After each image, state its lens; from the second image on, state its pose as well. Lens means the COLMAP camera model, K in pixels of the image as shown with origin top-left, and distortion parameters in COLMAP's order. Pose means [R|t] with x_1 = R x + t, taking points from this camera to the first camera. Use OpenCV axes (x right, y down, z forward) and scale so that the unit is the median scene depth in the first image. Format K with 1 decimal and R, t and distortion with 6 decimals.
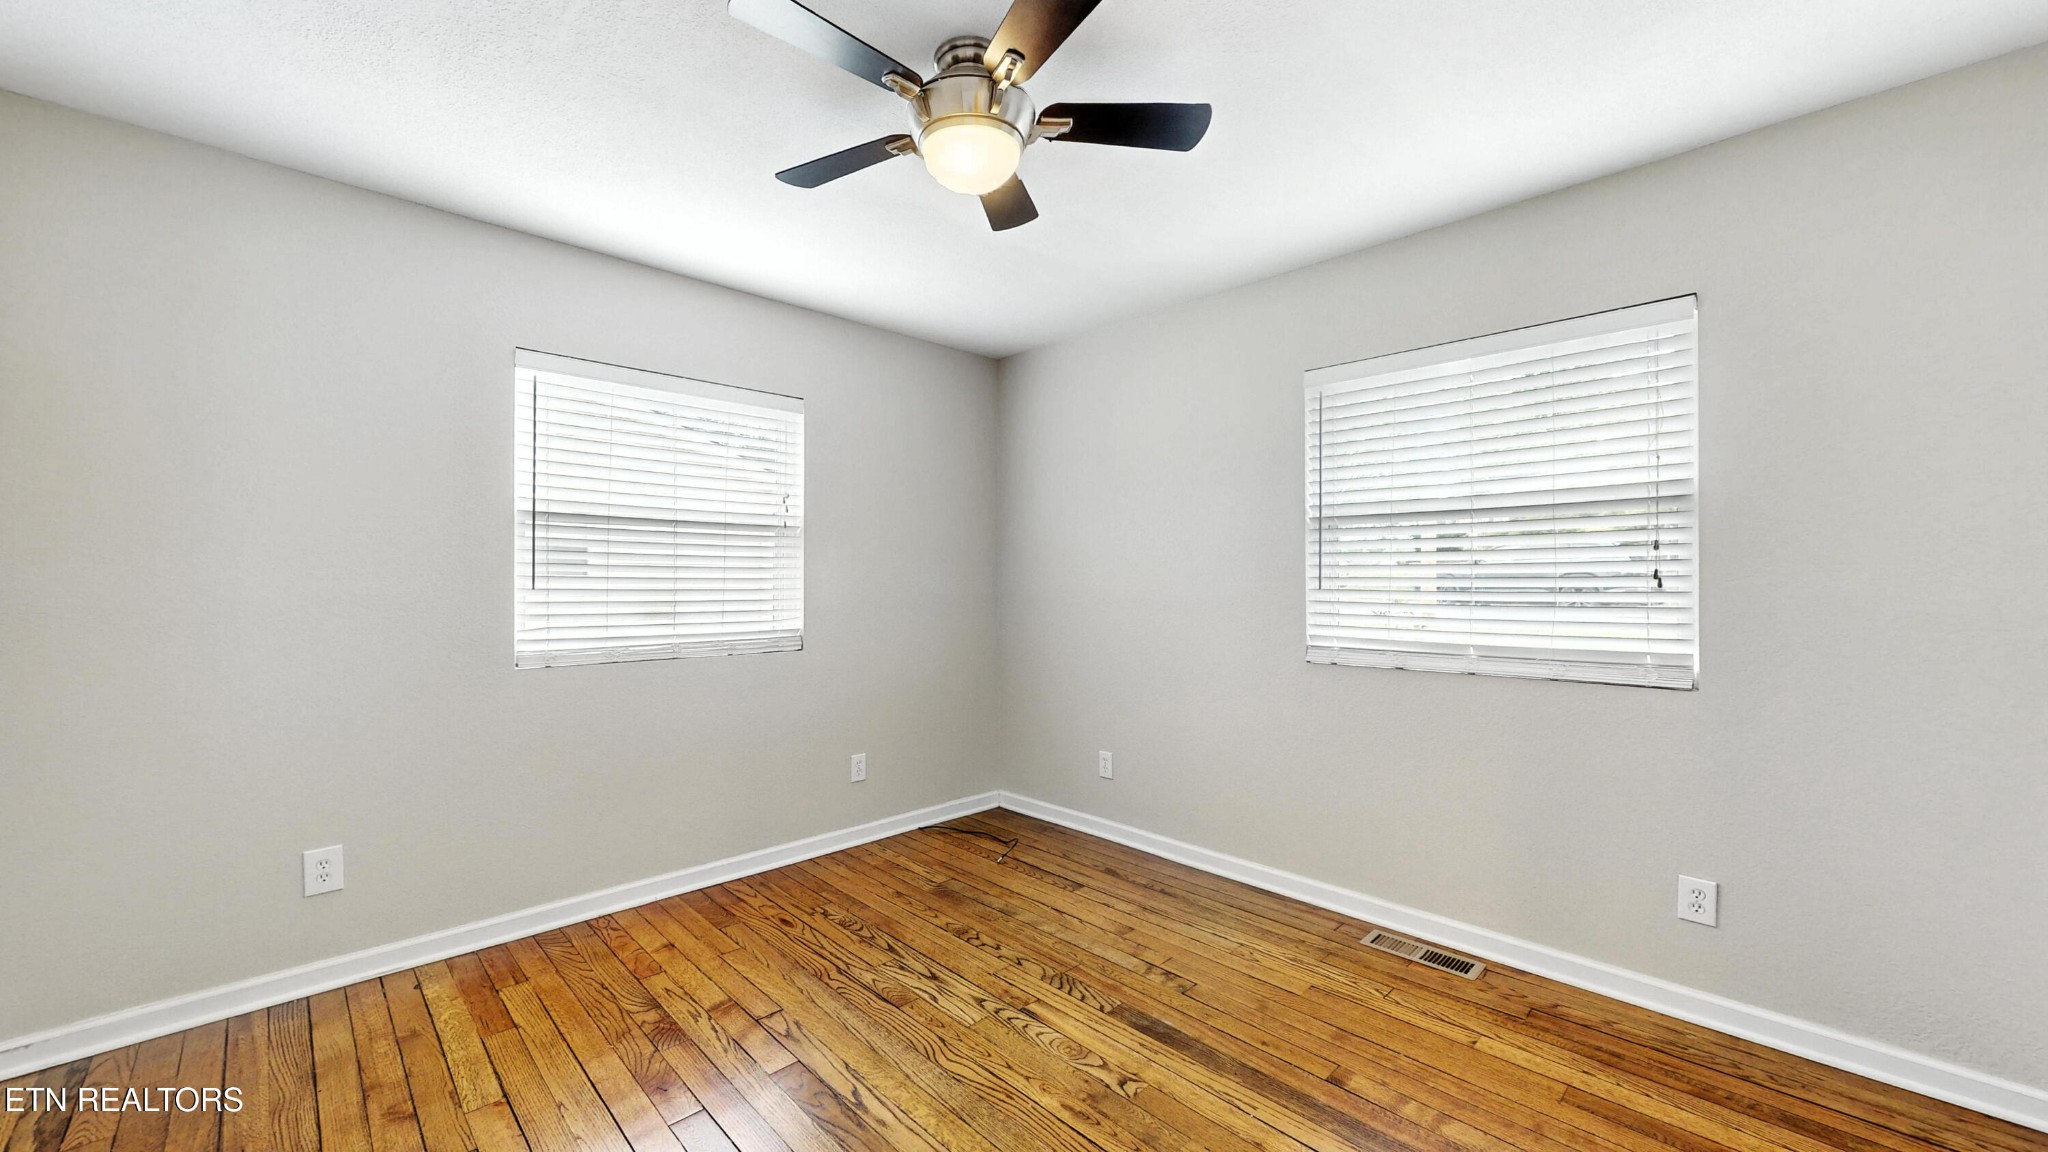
lens RADIAL K [[768.6, 0, 1023.2], [0, 768.6, 580.1], [0, 0, 1]] dist [0.005945, 0.000741]
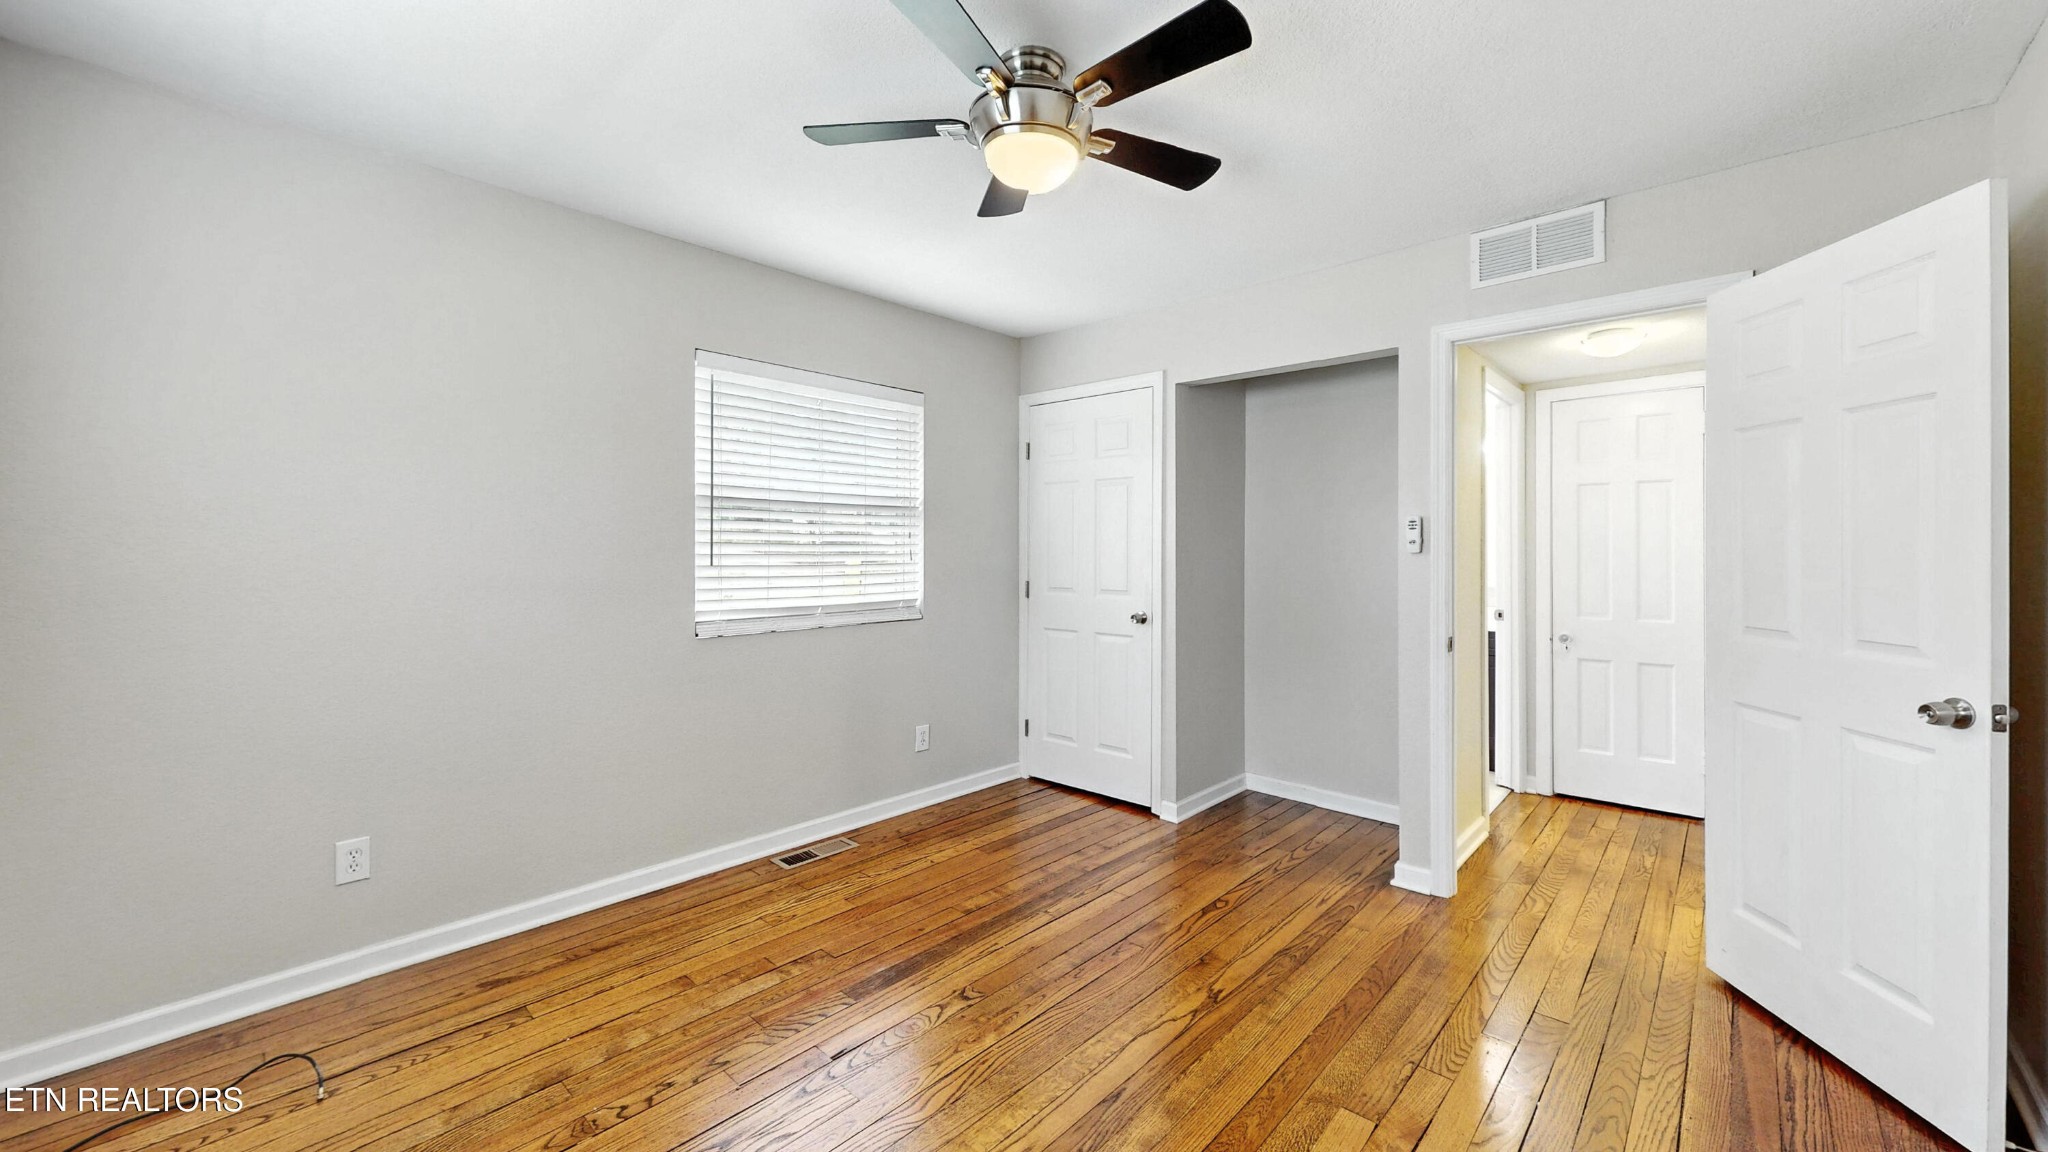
lens RADIAL K [[768.6, 0, 1019.8], [0, 768.6, 558.8], [0, 0, 1]] dist [0.005945, 0.000741]
pose [[-0.038165, -0.007473, 0.999243, -0.800044], [-0.003502, 0.999967, 0.007345, -0.007711], [-0.999265, -0.003219, -0.038190, 0.761728]]
